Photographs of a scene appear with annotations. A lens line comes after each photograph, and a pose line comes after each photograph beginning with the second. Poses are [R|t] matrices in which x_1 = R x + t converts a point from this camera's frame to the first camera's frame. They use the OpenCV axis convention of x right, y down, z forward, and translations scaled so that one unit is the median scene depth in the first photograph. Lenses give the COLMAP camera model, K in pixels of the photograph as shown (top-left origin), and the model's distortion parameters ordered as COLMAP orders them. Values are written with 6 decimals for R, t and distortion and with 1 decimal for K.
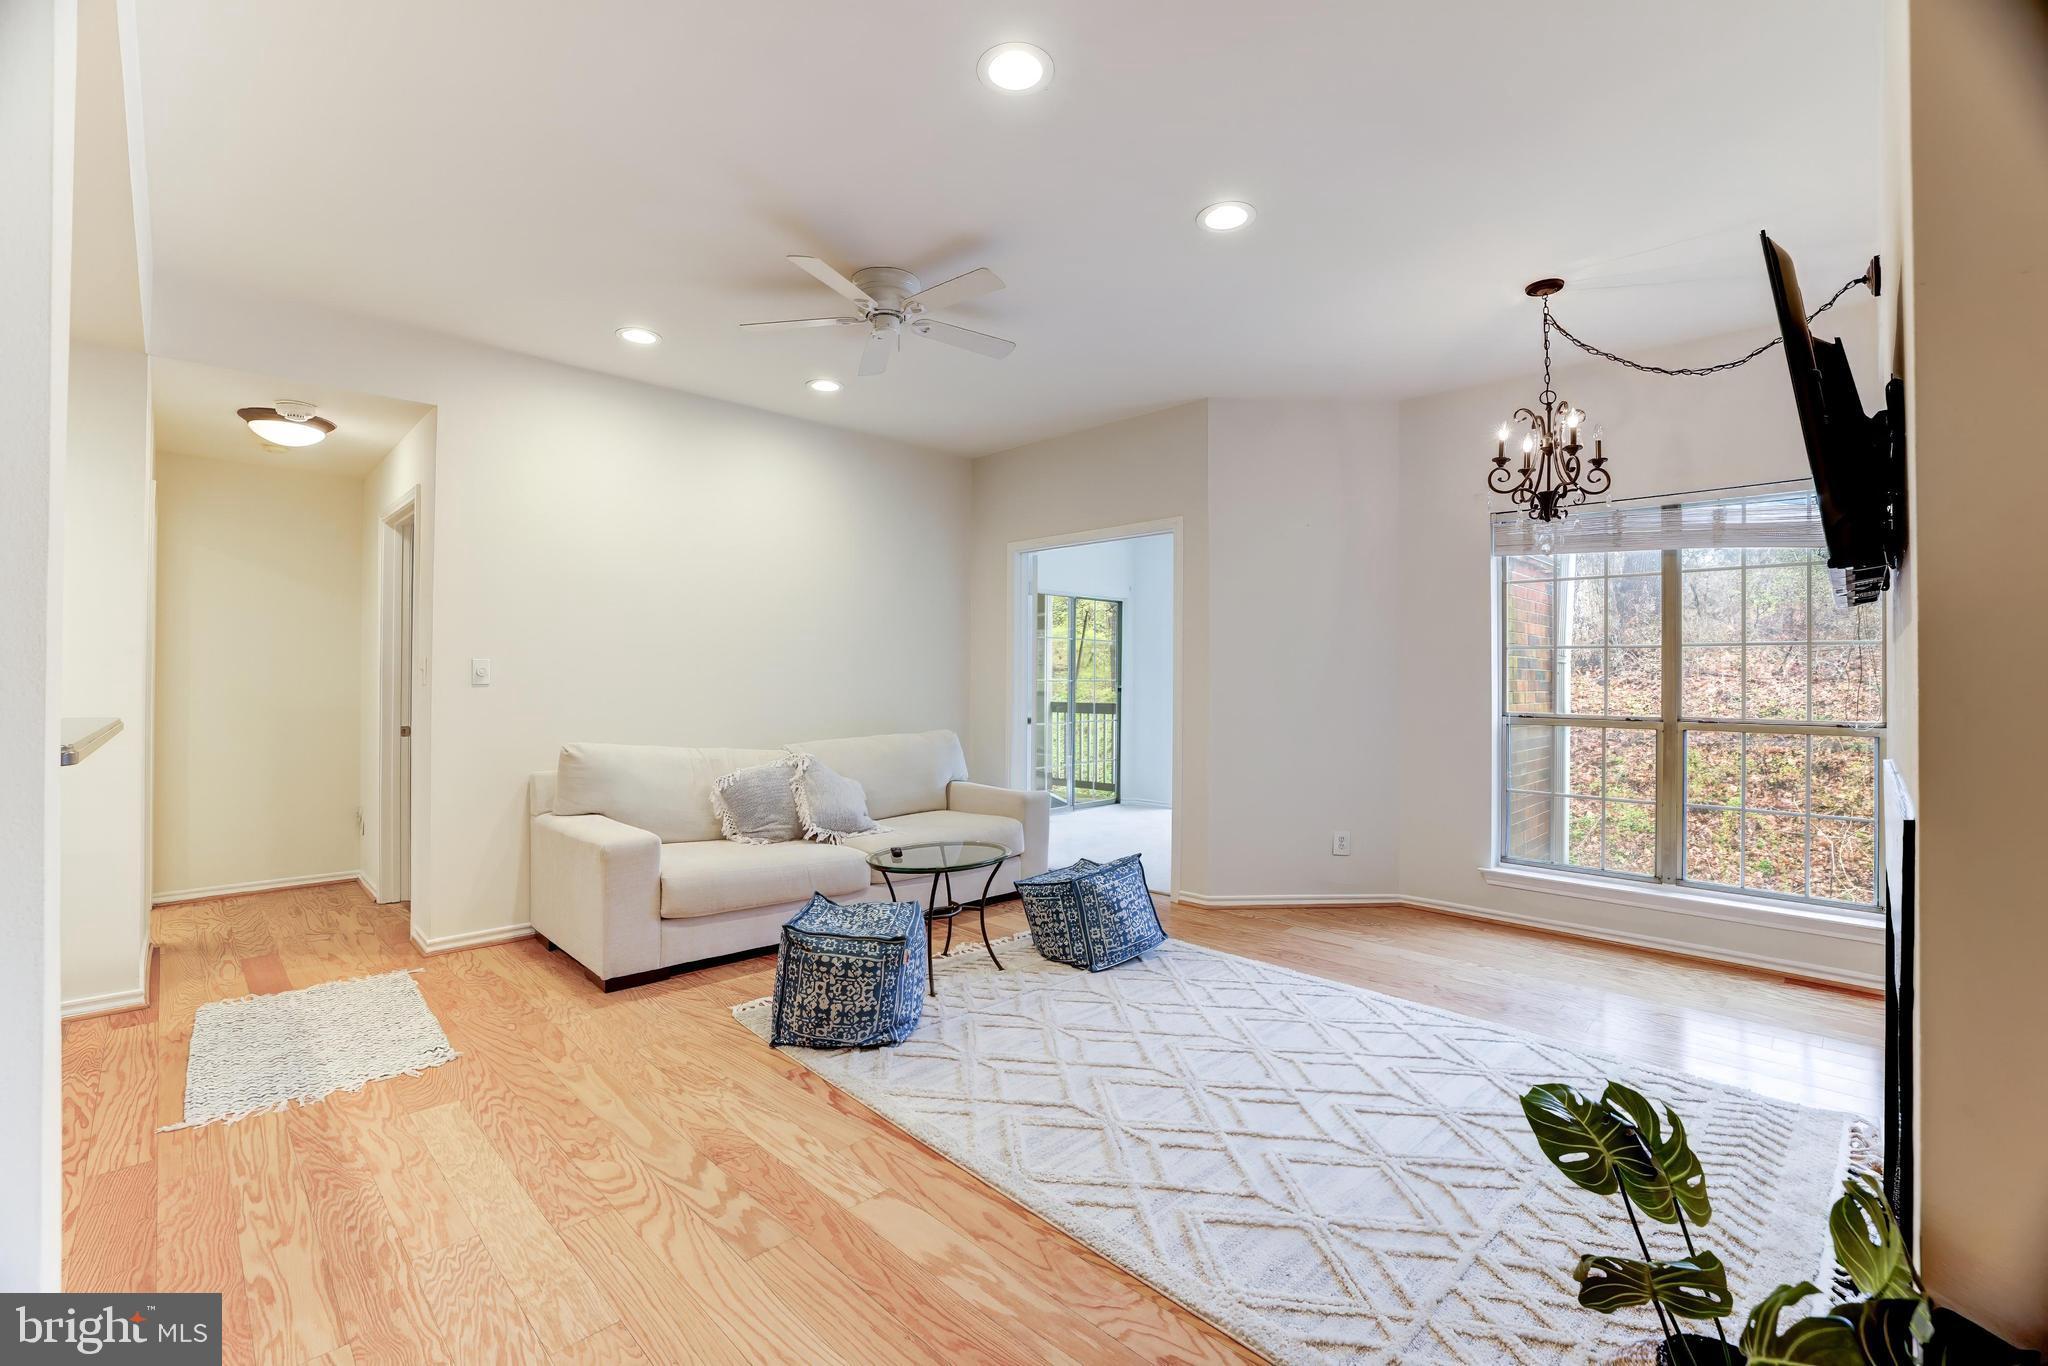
lens RADIAL K [[865.5, 0, 1003.6], [0, 865.5, 667.1], [0, 0, 1]] dist [-0.037784, 0.018524]
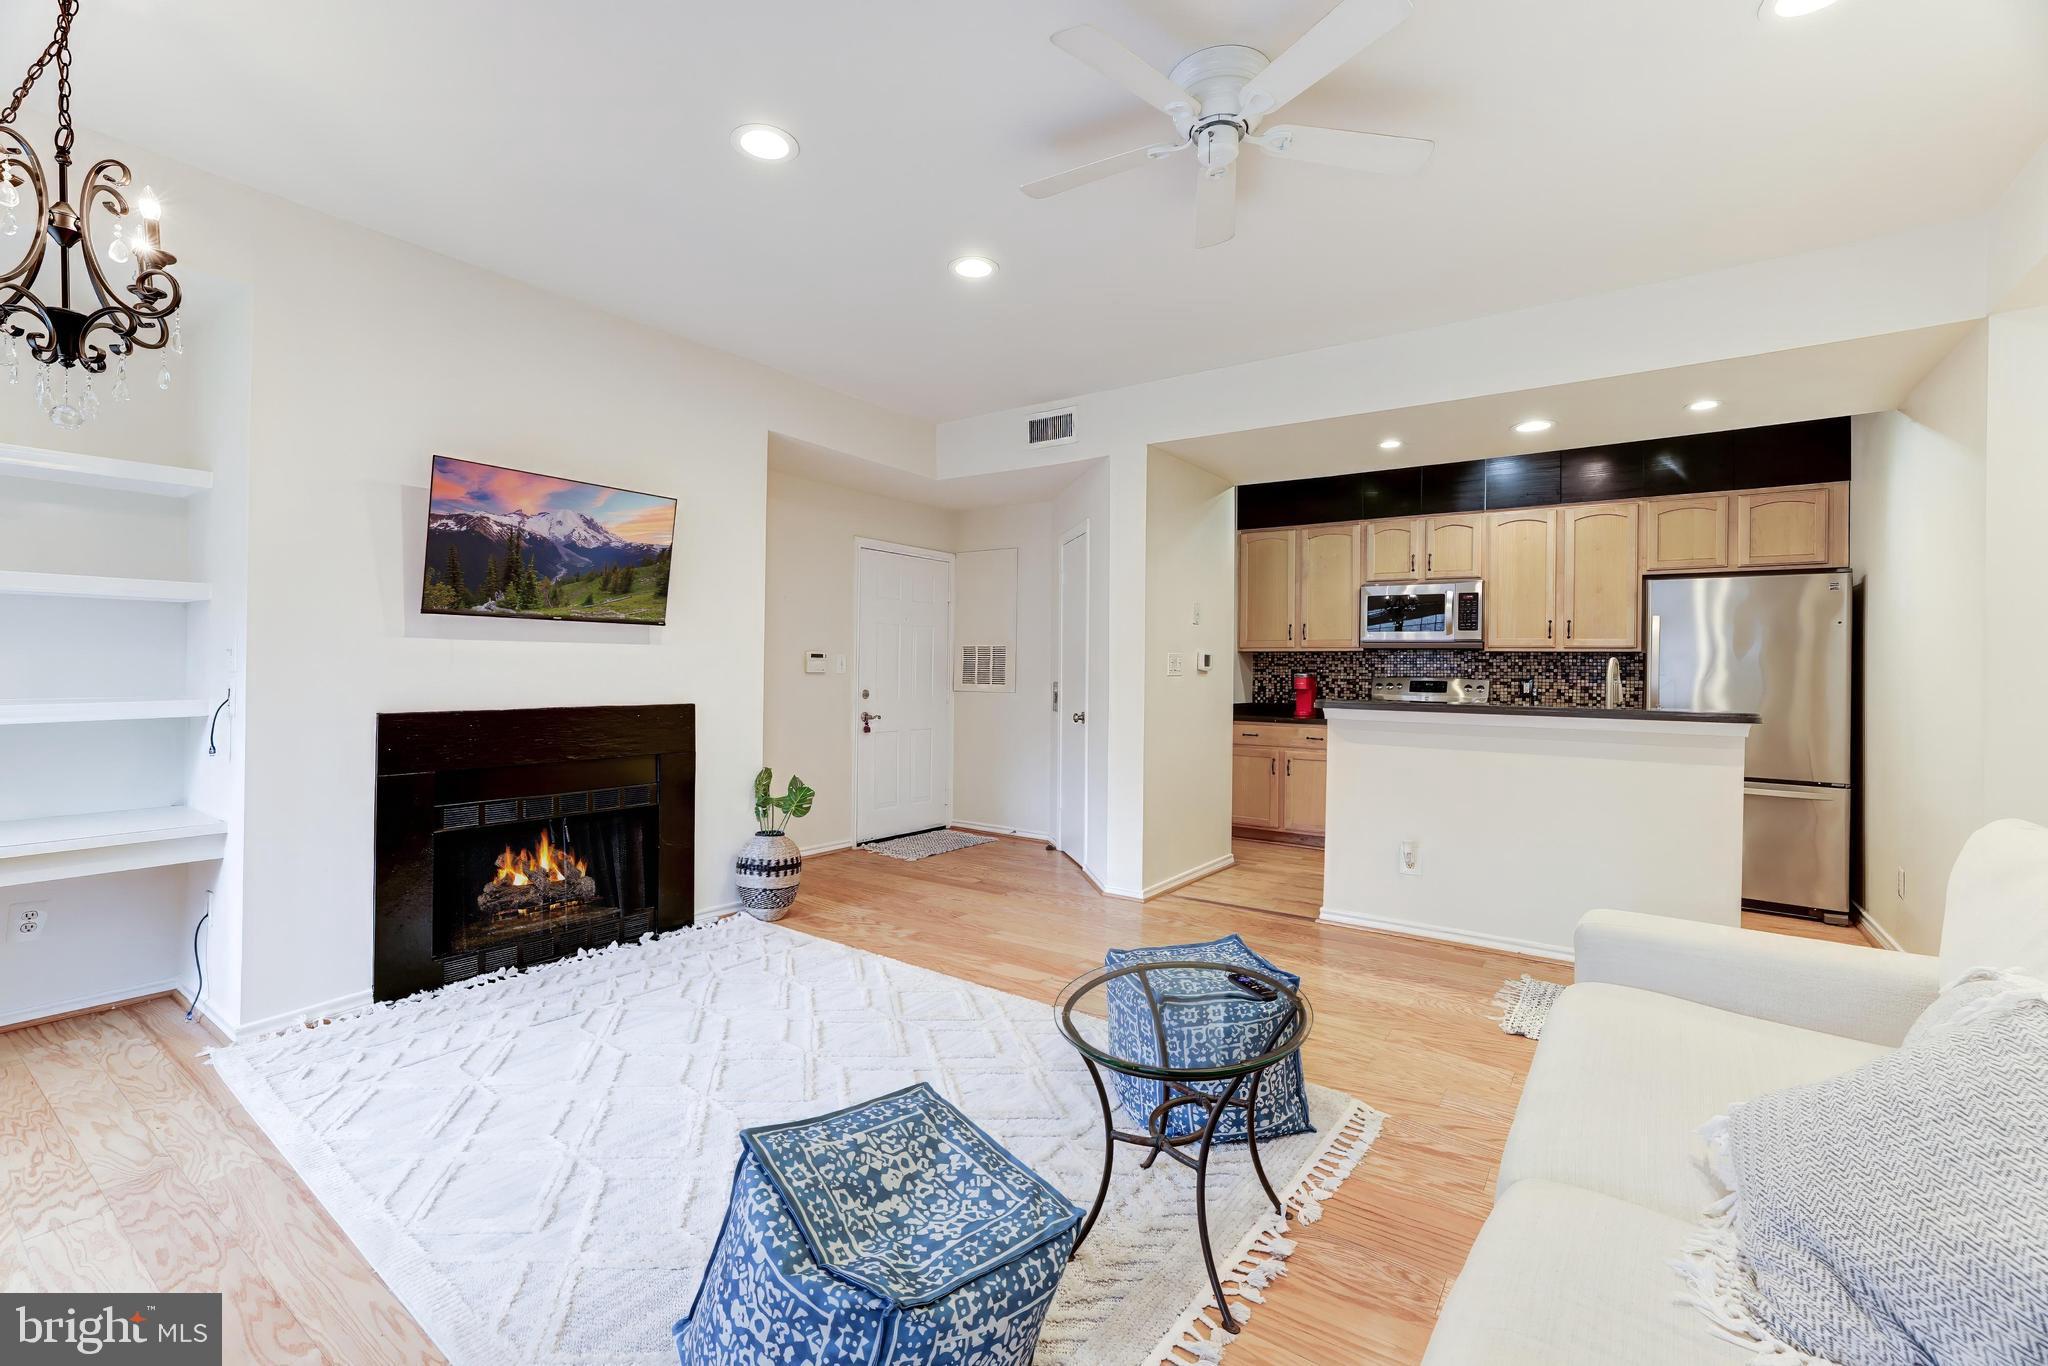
lens RADIAL K [[887.3, 0, 1011.6], [0, 887.3, 666.5], [0, 0, 1]] dist [-0.023182, 0.013703]
pose [[-0.985788, -0.015690, -0.167257, 0.152387], [-0.012284, 0.999696, -0.021379, 0.034117], [0.167542, -0.019020, -0.985681, 1.953440]]
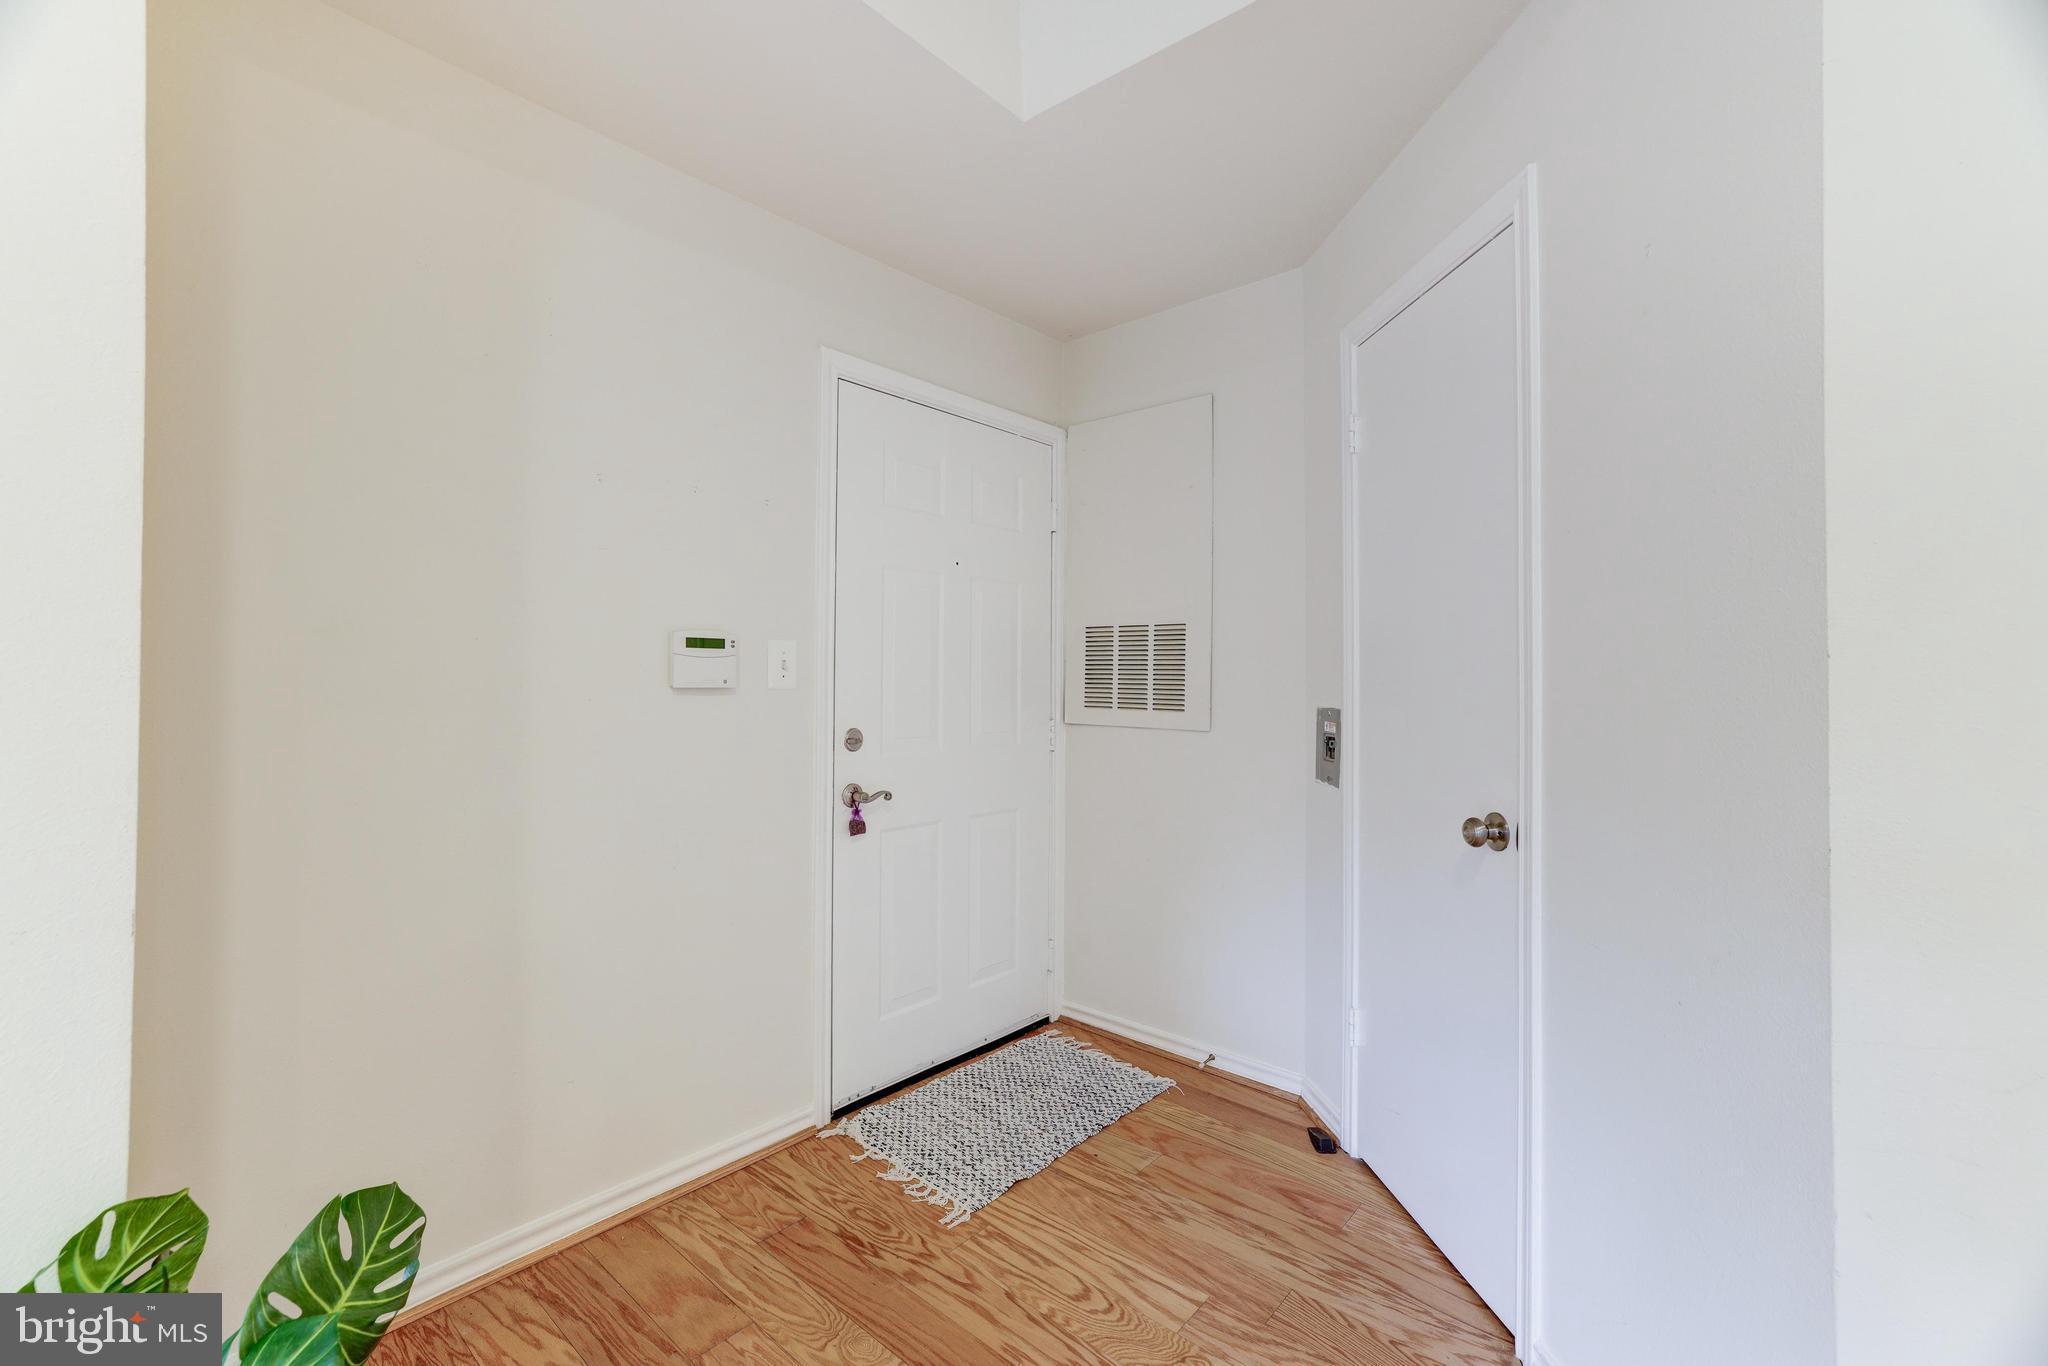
lens RADIAL K [[865.5, 0, 1003.6], [0, 865.5, 667.1], [0, 0, 1]] dist [-0.037784, 0.018524]
pose [[-0.998493, -0.008985, -0.054137, 0.037479], [-0.007481, 0.999582, -0.027930, 0.010231], [0.054366, -0.027483, -0.998143, 0.617490]]
